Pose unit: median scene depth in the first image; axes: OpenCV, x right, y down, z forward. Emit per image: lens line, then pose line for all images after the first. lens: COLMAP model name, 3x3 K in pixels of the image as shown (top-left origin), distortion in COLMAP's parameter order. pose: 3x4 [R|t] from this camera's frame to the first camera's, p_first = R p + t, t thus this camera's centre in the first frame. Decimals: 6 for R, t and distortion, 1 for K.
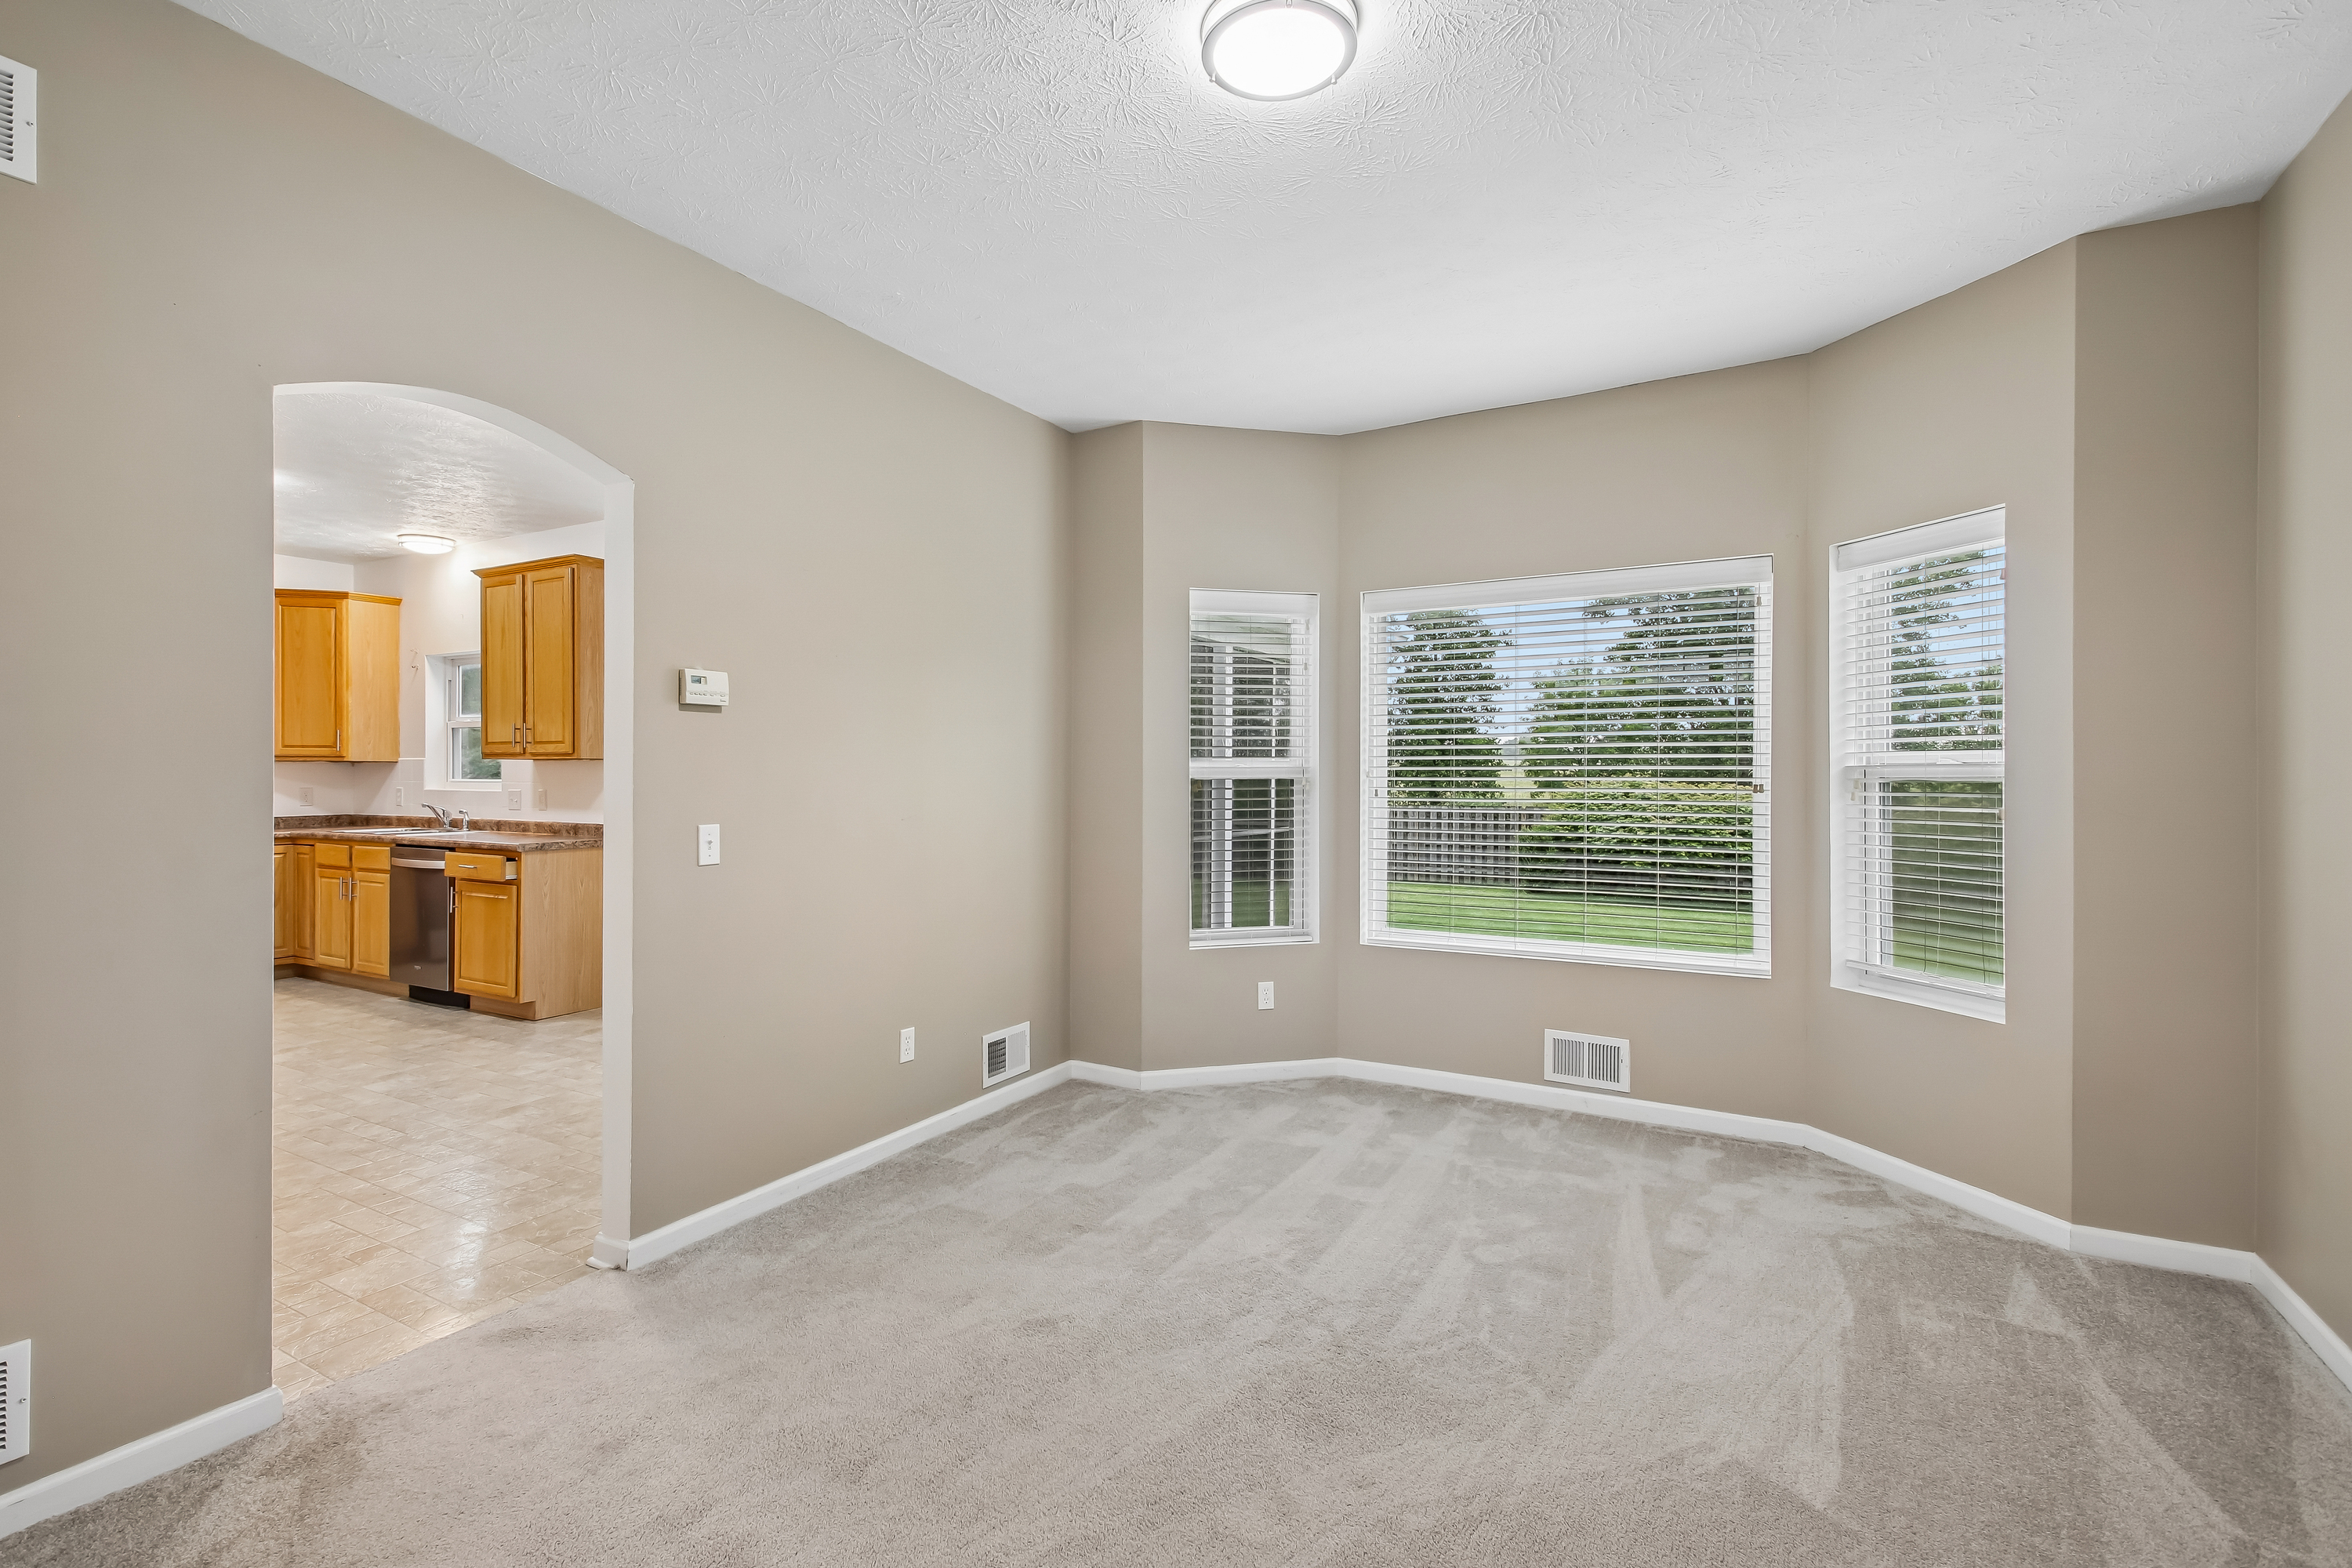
lens RADIAL K [[1085.3, 0, 1125.5], [0, 1085.3, 767.9], [0, 0, 1]] dist [0.031692, -0.017847]
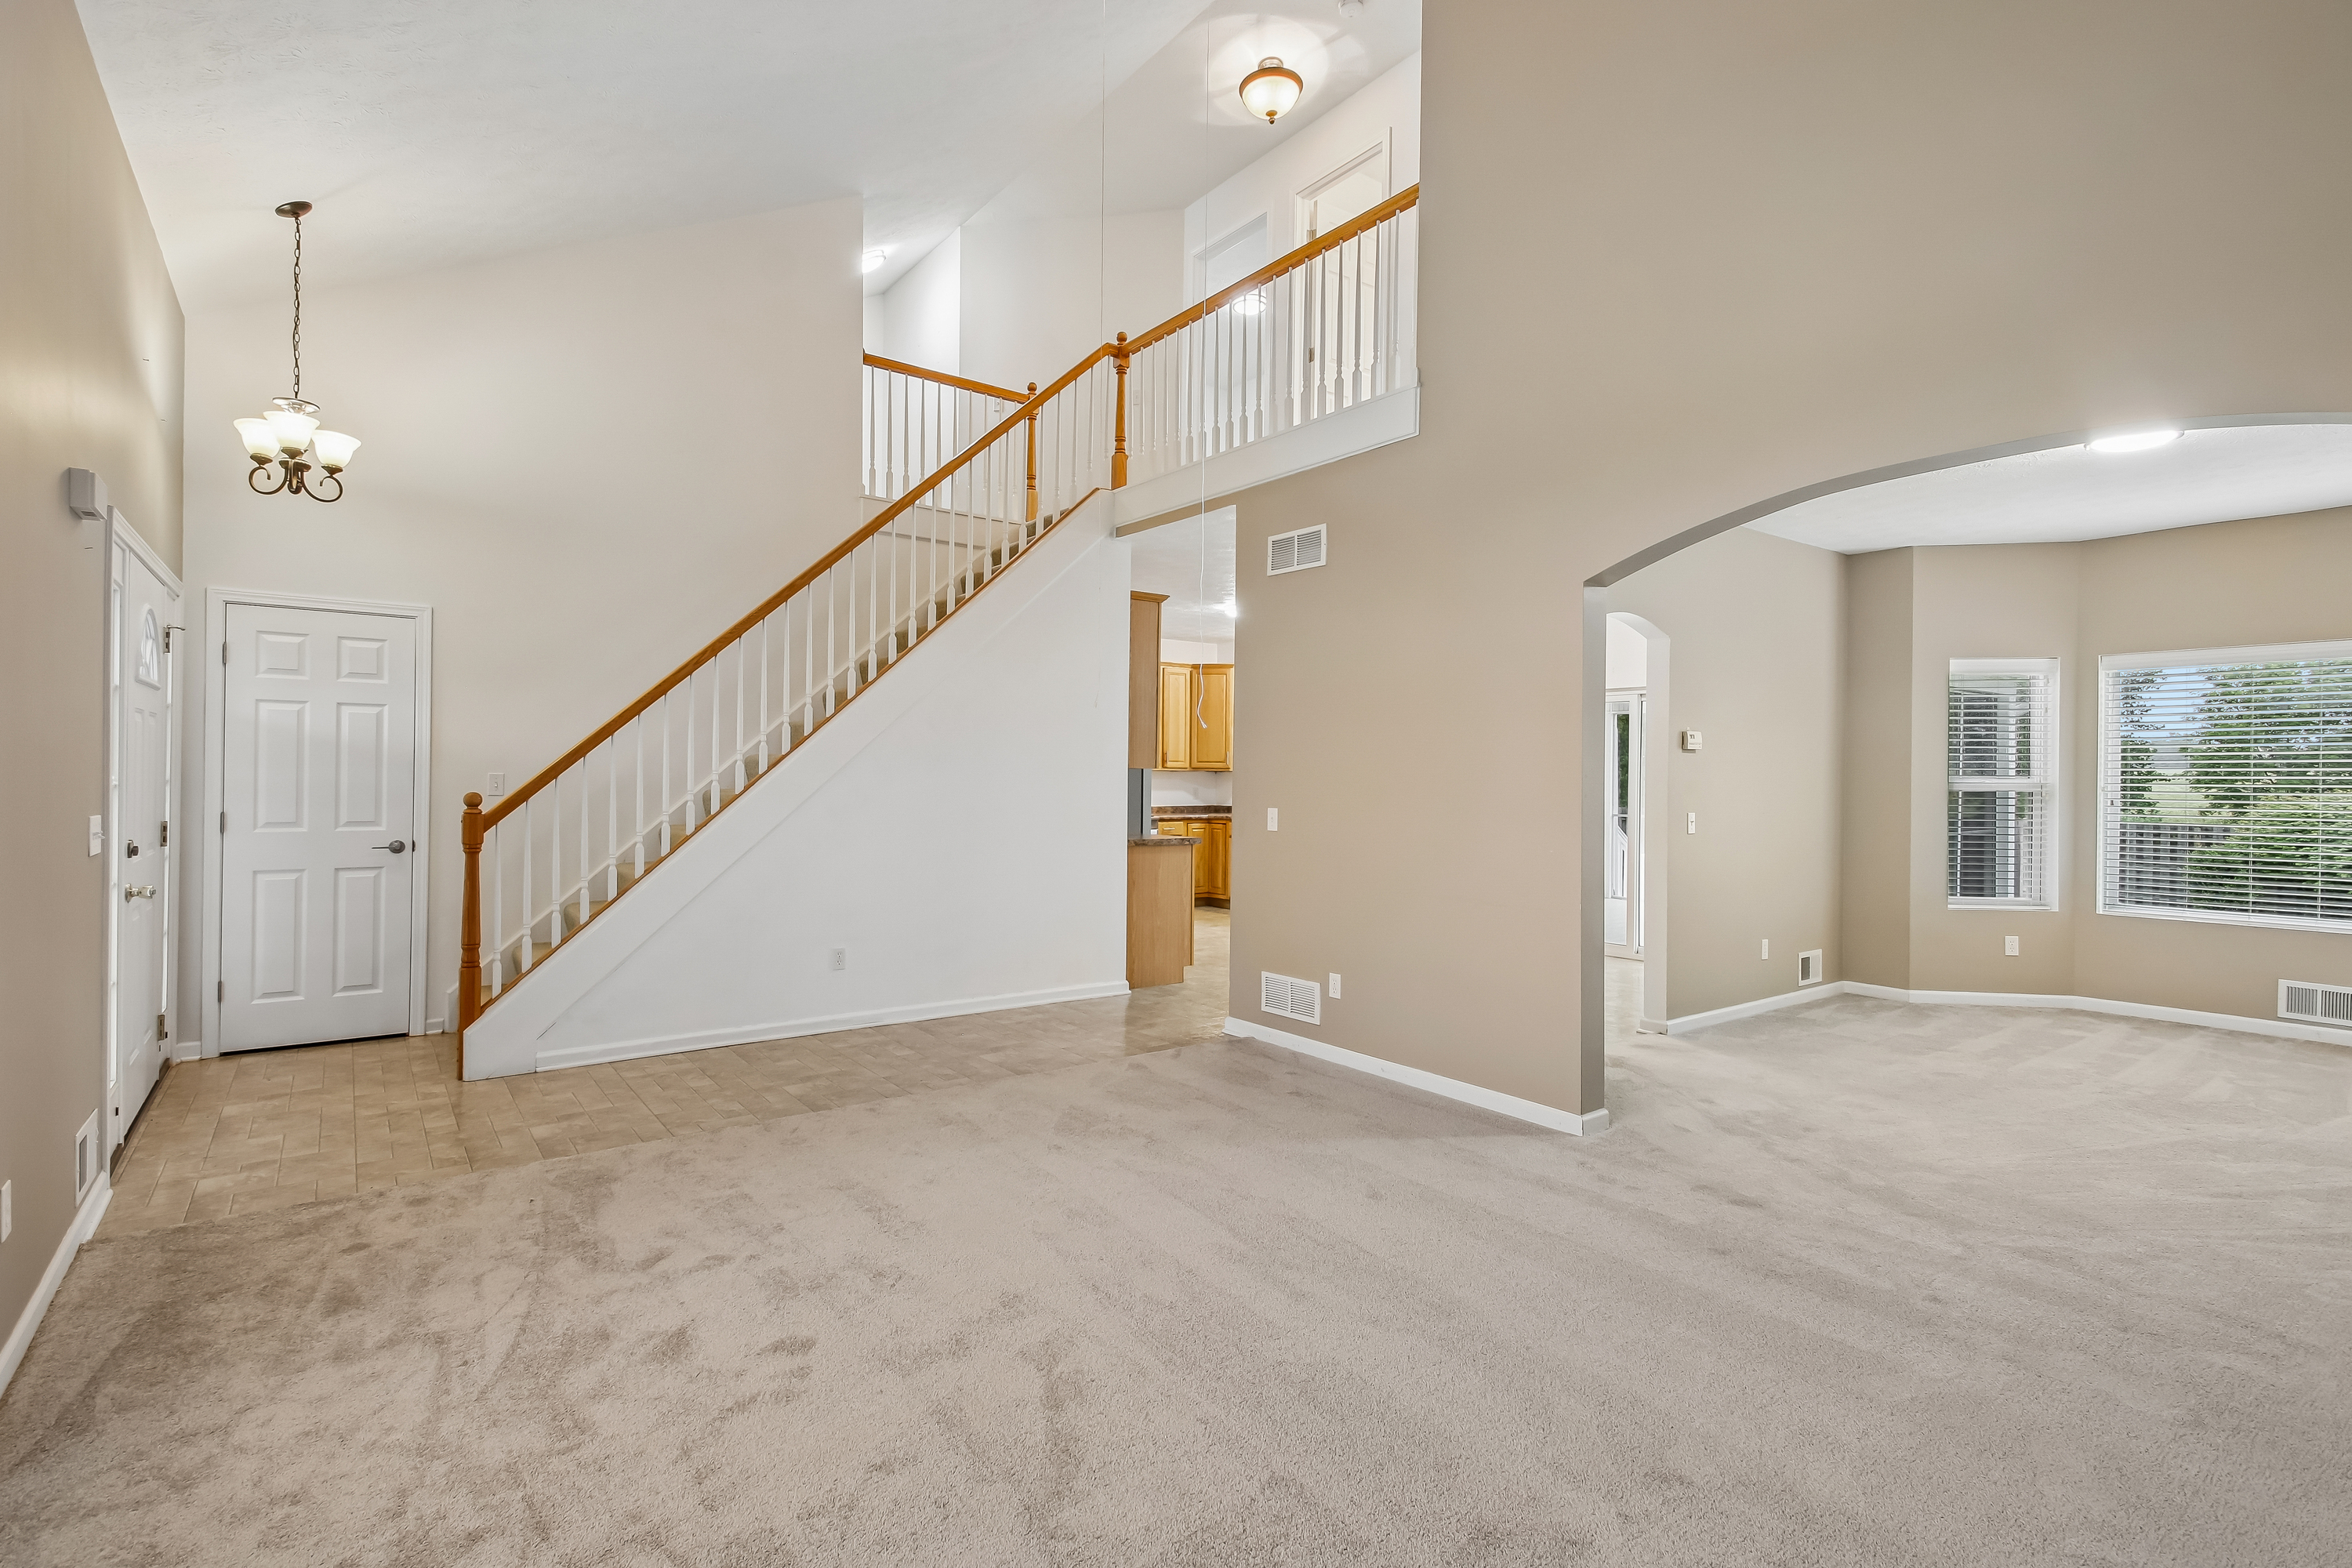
lens RADIAL K [[1087.4, 0, 1130.0], [0, 1087.4, 772.6], [0, 0, 1]] dist [0.028807, -0.015243]
pose [[0.917214, 0.006285, -0.398346, -0.356439], [-0.006244, 0.999980, 0.001399, -0.009525], [0.398346, 0.001204, 0.917234, -0.770231]]
